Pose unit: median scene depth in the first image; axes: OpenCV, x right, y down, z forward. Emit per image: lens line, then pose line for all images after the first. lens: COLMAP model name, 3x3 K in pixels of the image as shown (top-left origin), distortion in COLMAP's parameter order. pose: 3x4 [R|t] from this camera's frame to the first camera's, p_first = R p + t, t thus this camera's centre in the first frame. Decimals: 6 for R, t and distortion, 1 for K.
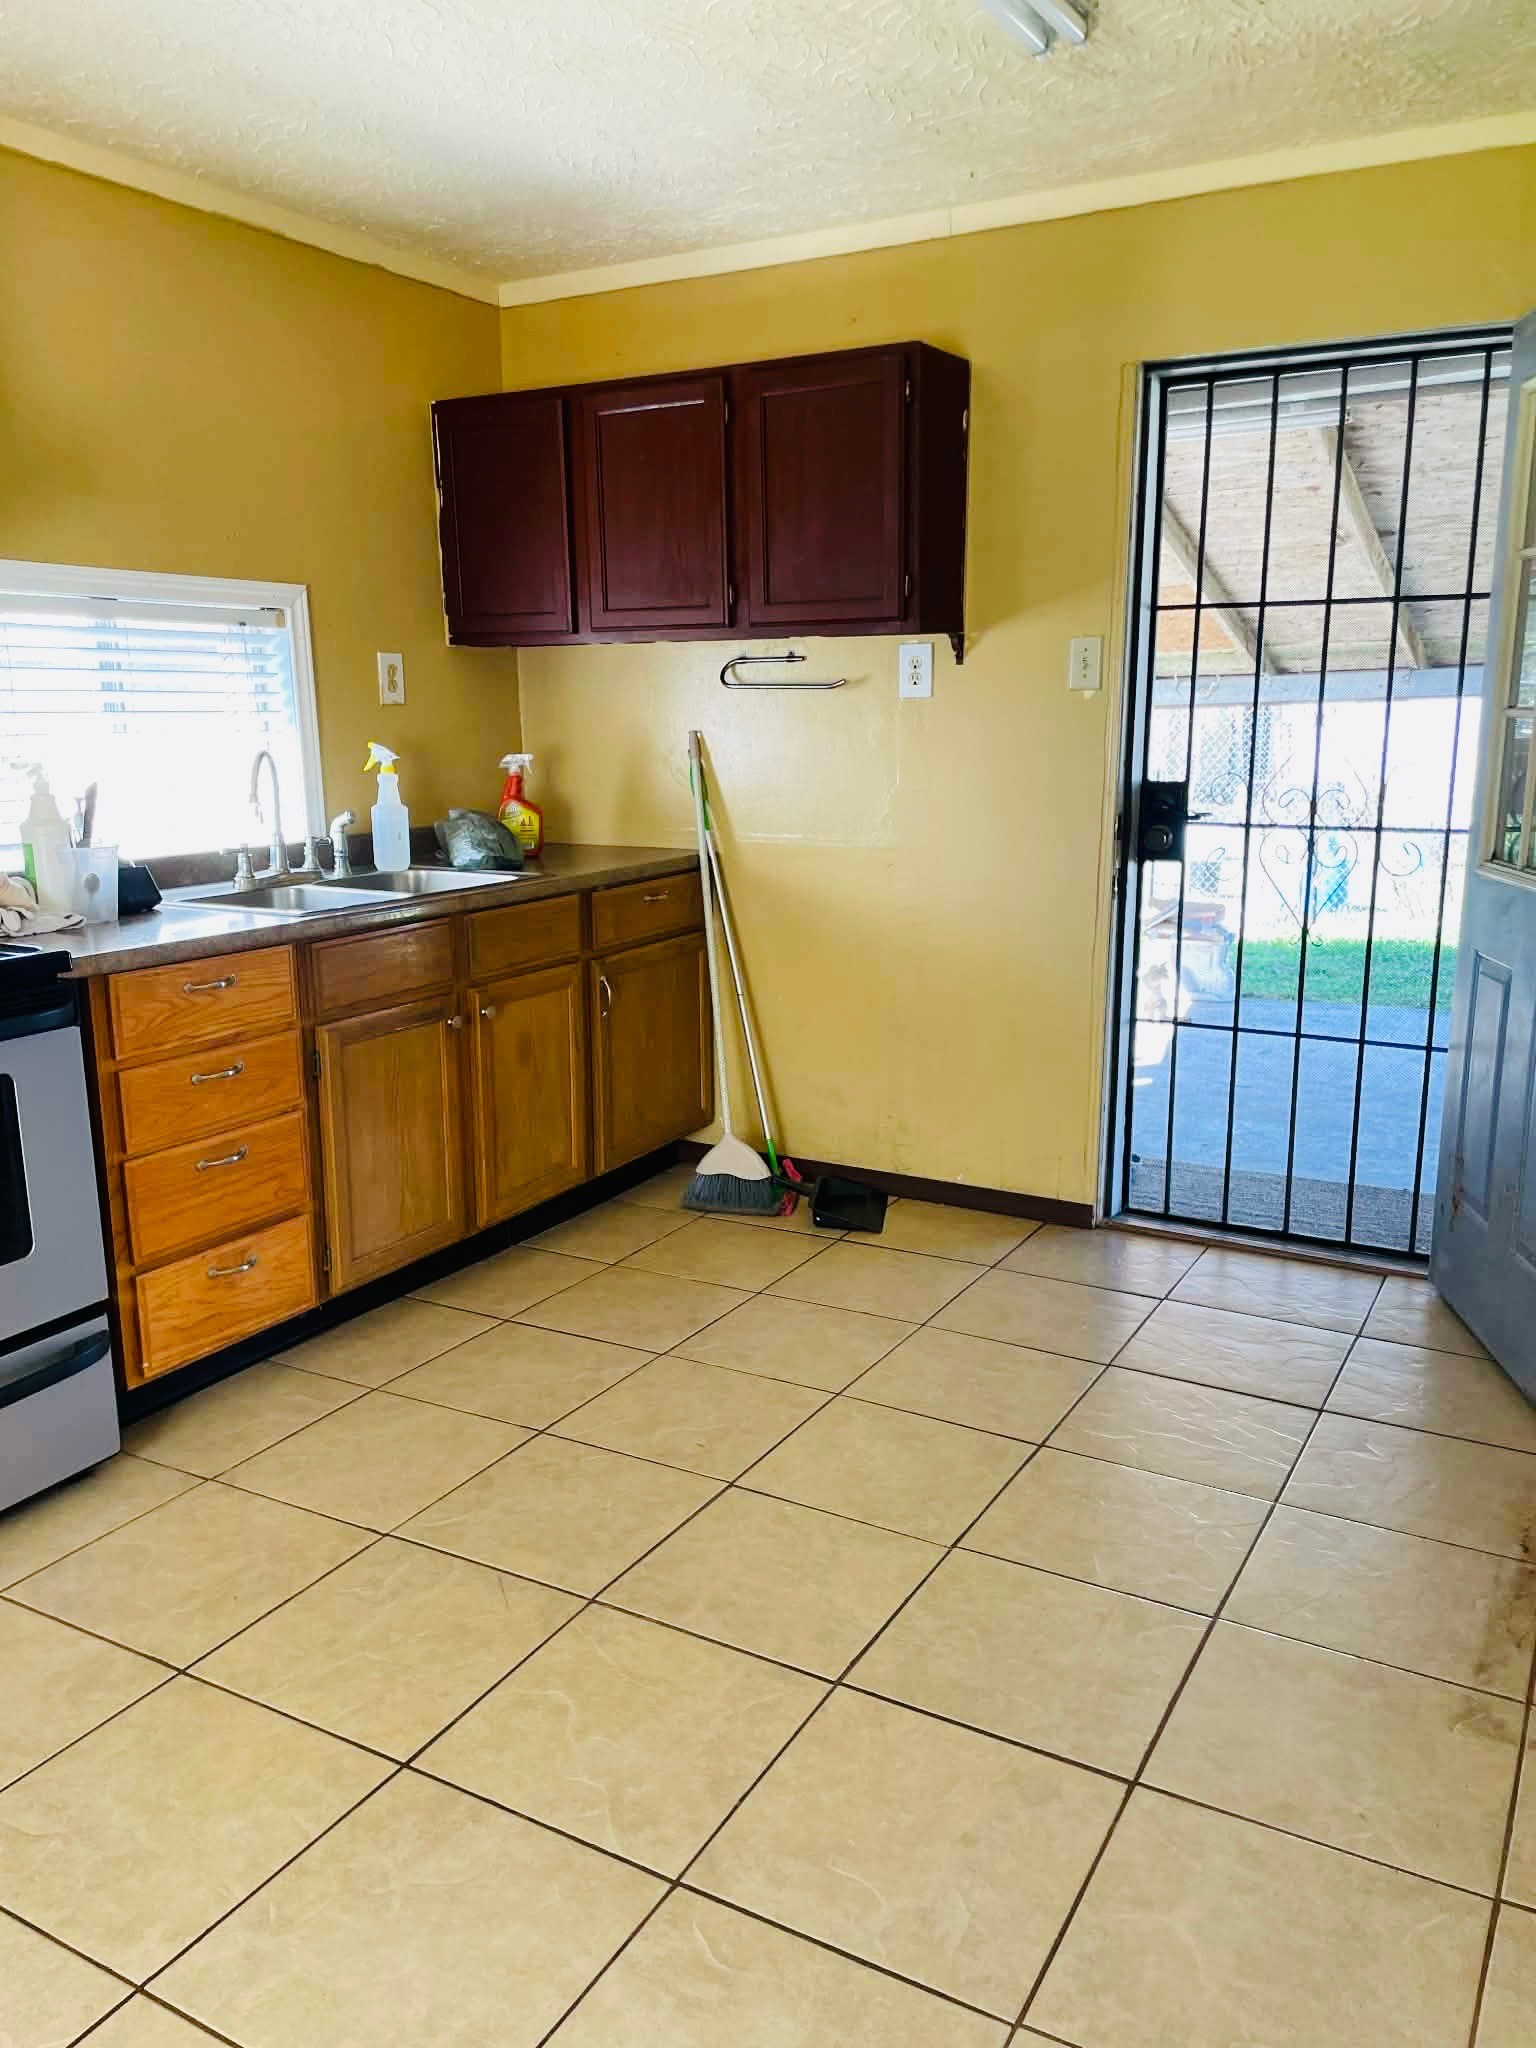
lens RADIAL K [[1567.5, 0, 762.1], [0, 1567.5, 1025.0], [0, 0, 1]] dist [0.076172, -0.124014]
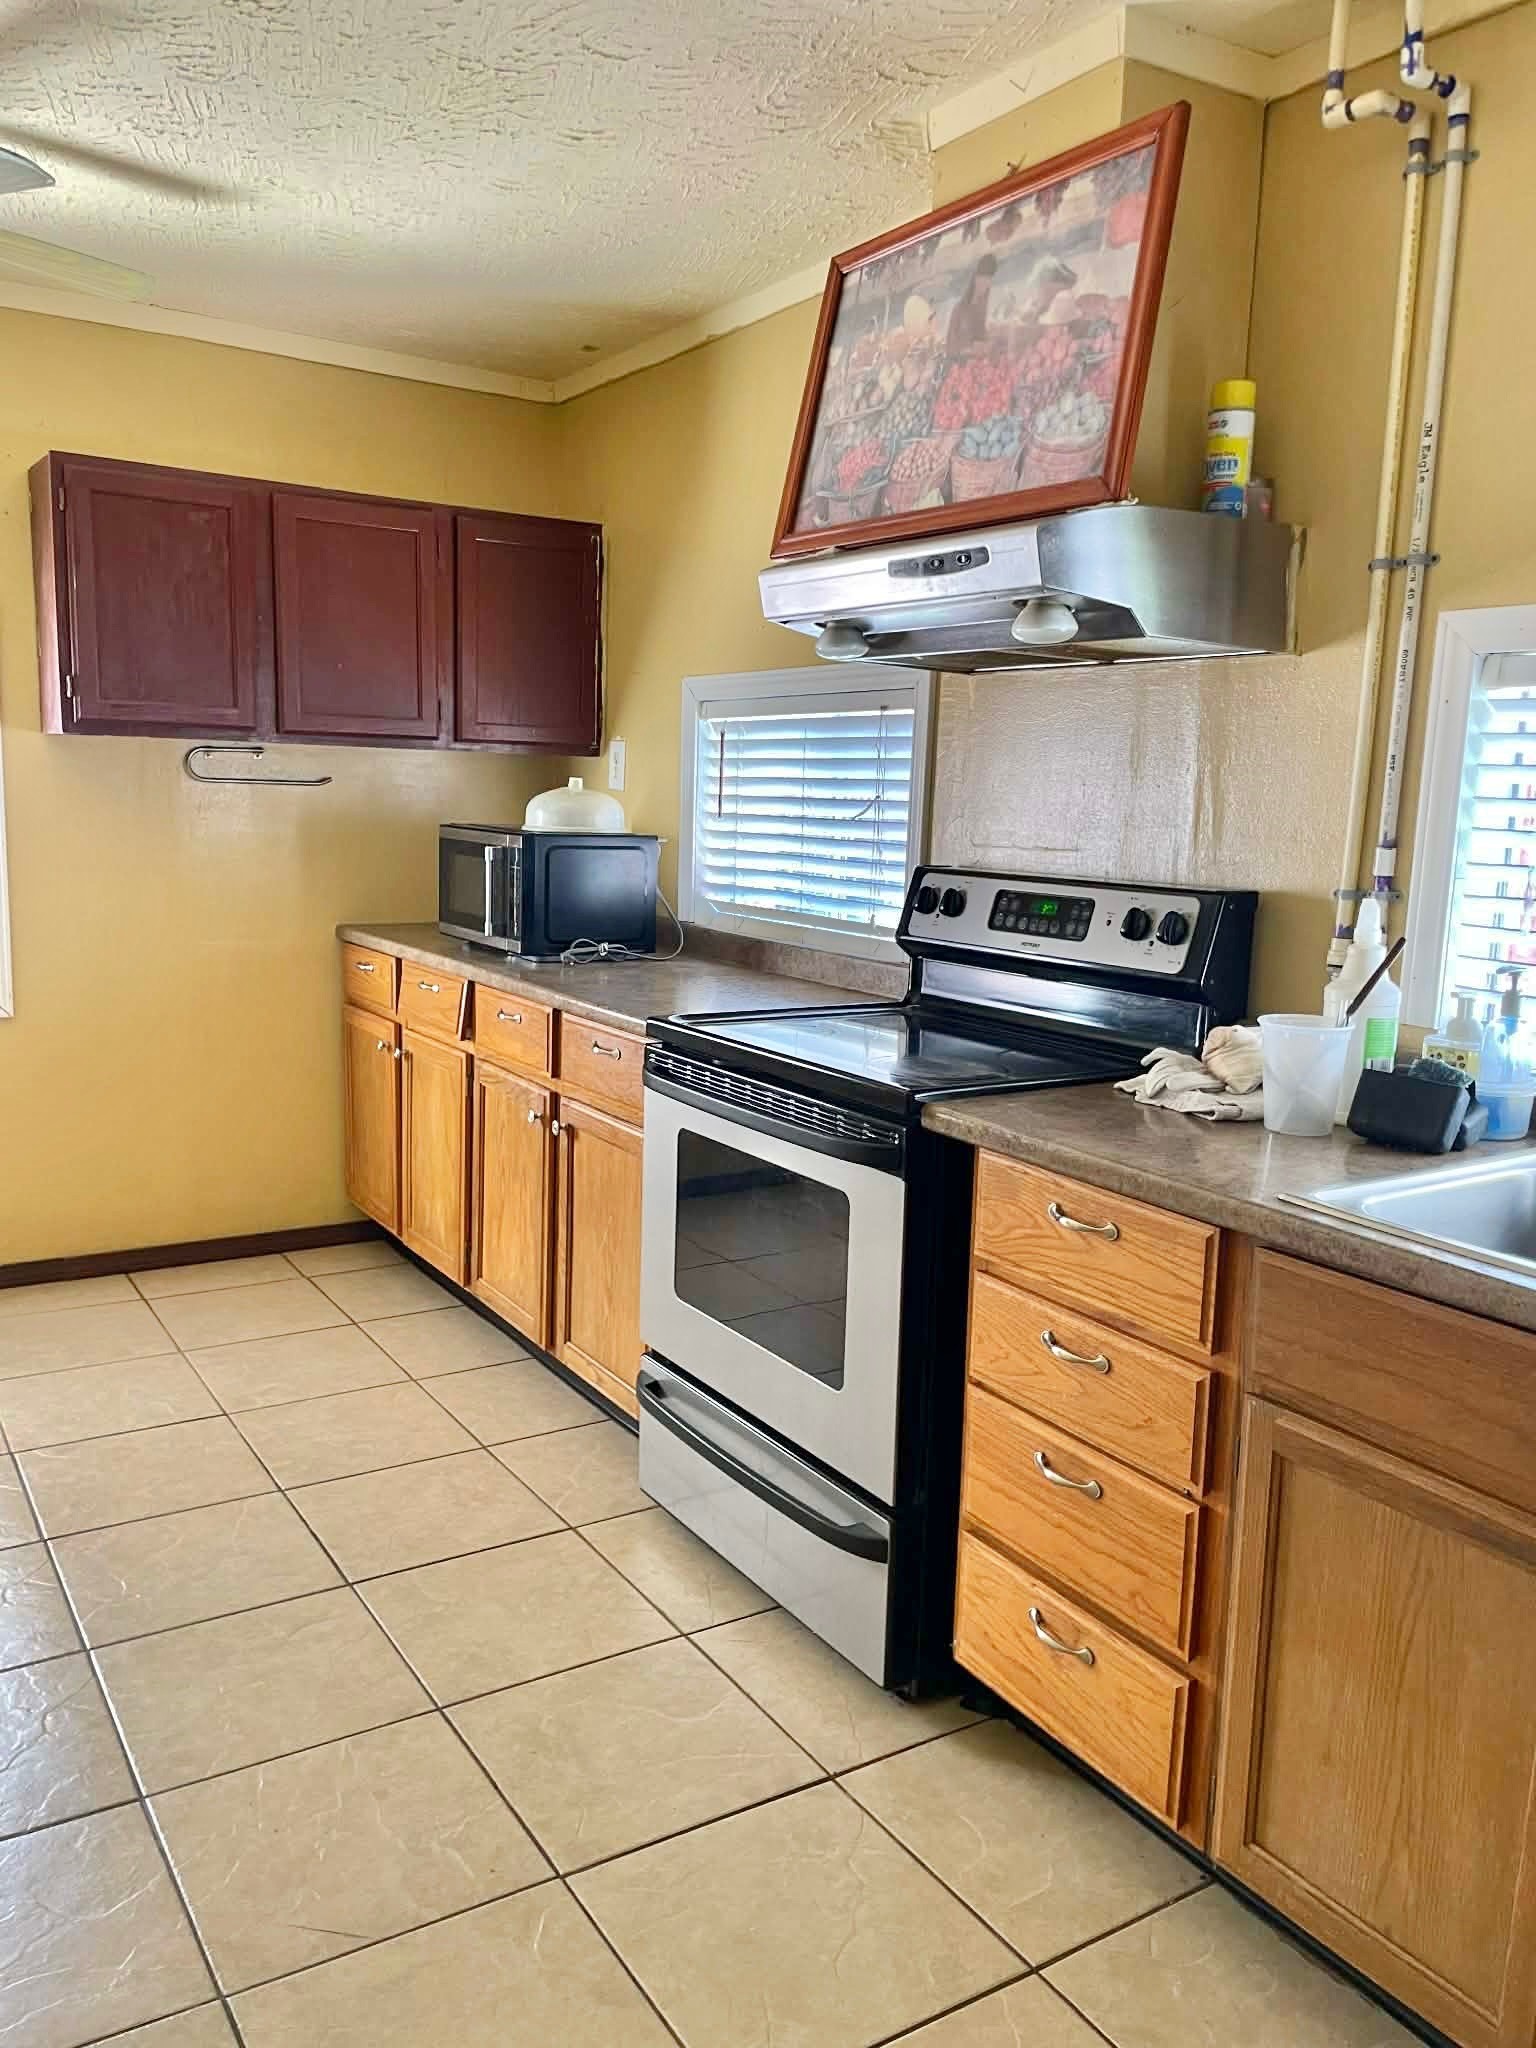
lens RADIAL K [[1567.5, 0, 762.1], [0, 1567.5, 1025.0], [0, 0, 1]] dist [0.076172, -0.124014]
pose [[-0.466495, 0.132609, -0.874527, 0.295244], [-0.201097, 0.946907, 0.250855, -0.246716], [0.861361, 0.292887, -0.415060, 1.124243]]
